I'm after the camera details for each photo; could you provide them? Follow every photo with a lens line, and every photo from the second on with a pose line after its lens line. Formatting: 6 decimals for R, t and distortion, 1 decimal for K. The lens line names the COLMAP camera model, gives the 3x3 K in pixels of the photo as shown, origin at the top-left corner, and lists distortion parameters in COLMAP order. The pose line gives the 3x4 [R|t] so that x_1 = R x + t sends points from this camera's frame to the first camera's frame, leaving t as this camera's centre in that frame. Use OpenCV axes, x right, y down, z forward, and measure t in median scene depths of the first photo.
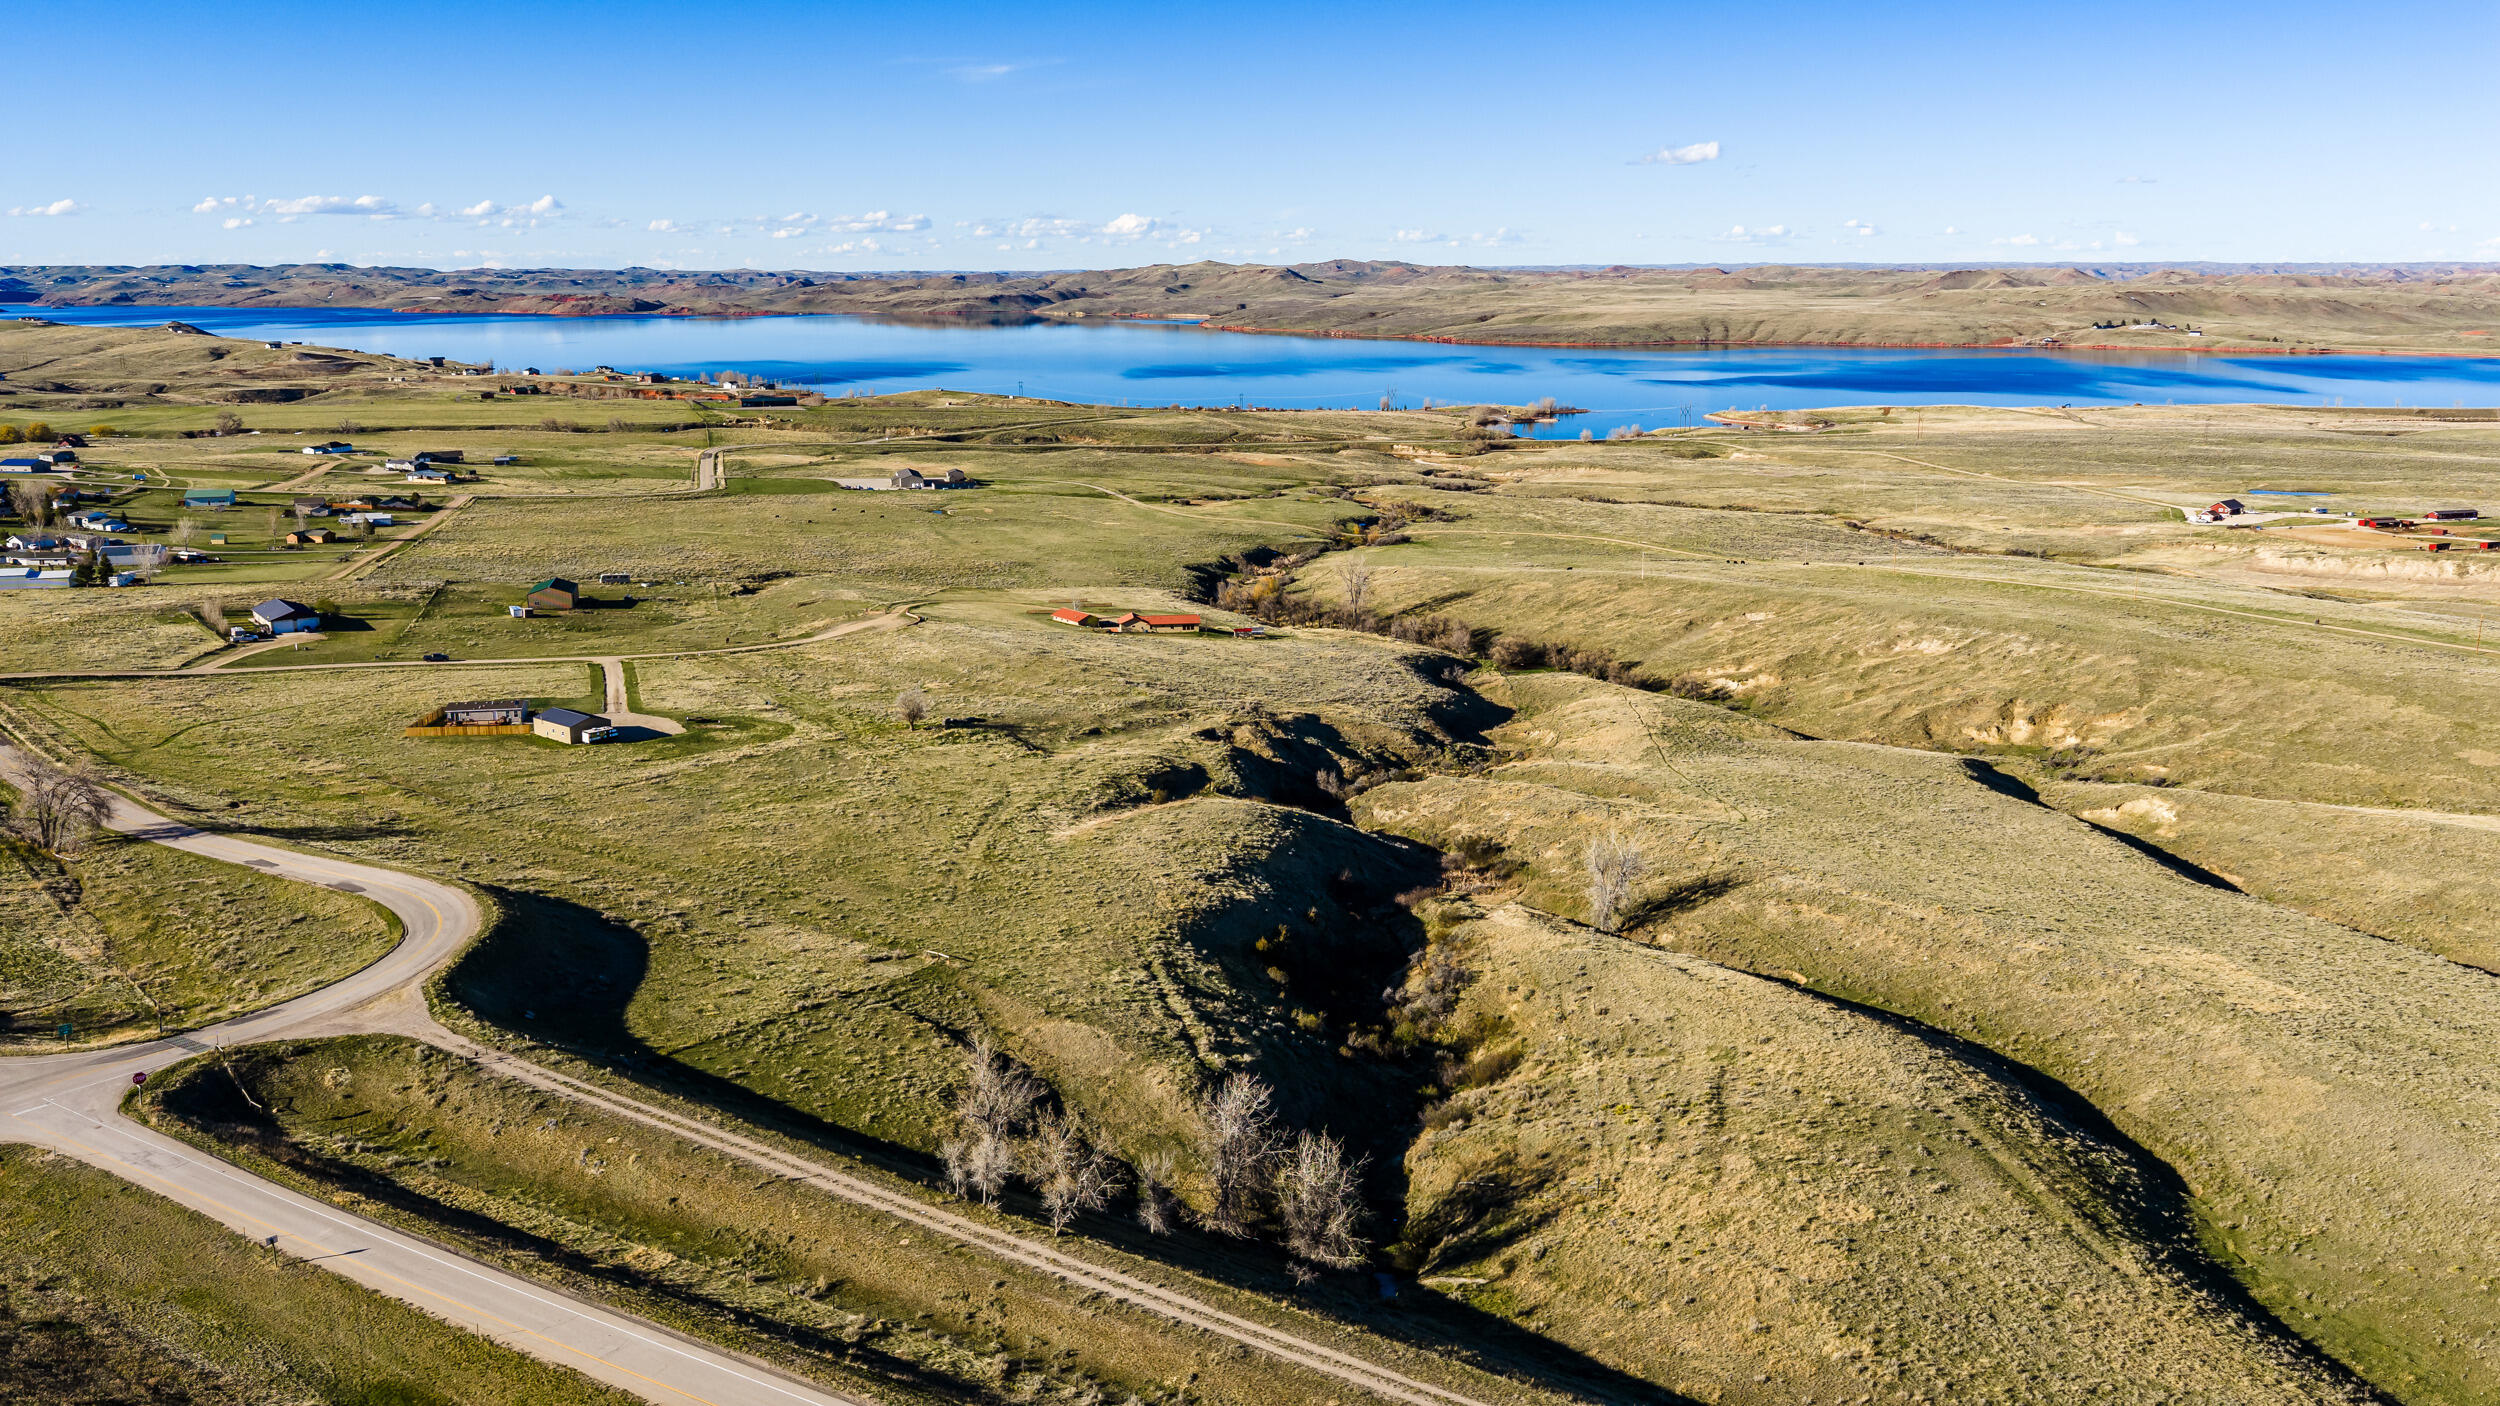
lens RADIAL K [[2065.3, 0, 1240.9], [0, 2065.3, 709.7], [0, 0, 1]] dist [0.008163, -0.007967]
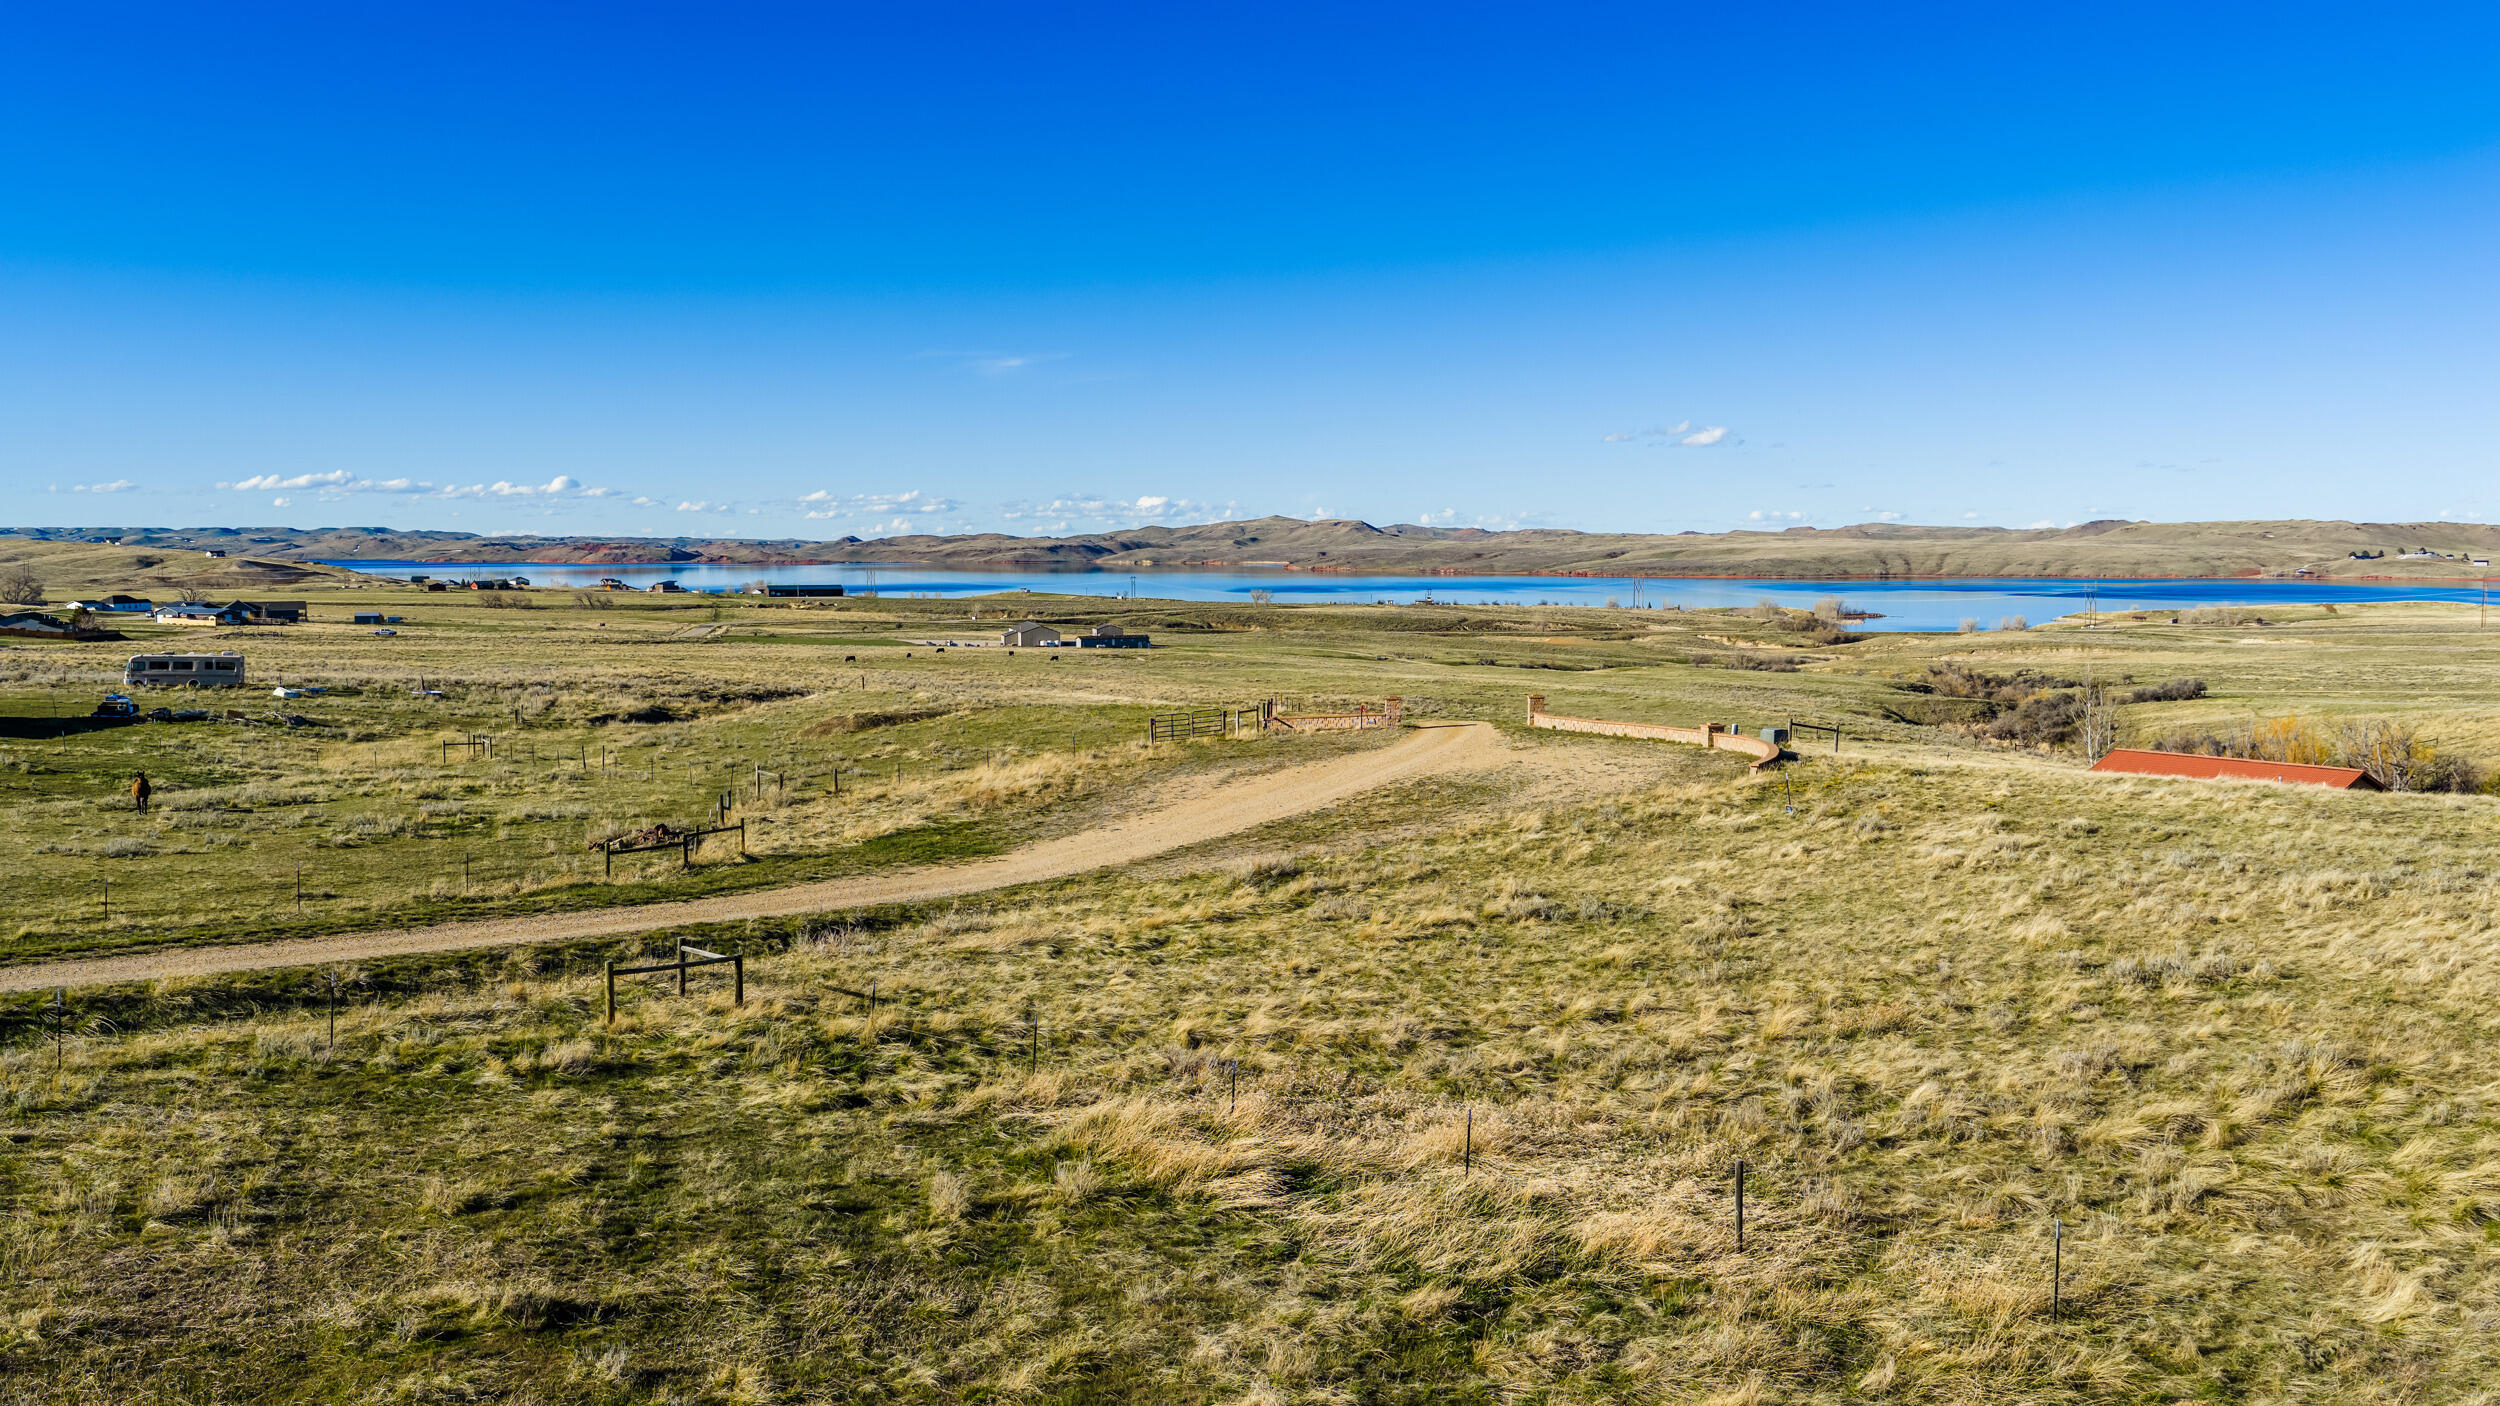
lens RADIAL K [[2049.8, 0, 1257.4], [0, 2049.8, 688.7], [0, 0, 1]] dist [0.019280, -0.022365]
pose [[0.999952, 0.005970, -0.007765, -0.178780], [-0.007024, 0.989598, -0.143691, -0.026170], [0.006826, 0.143738, 0.989592, 0.824185]]
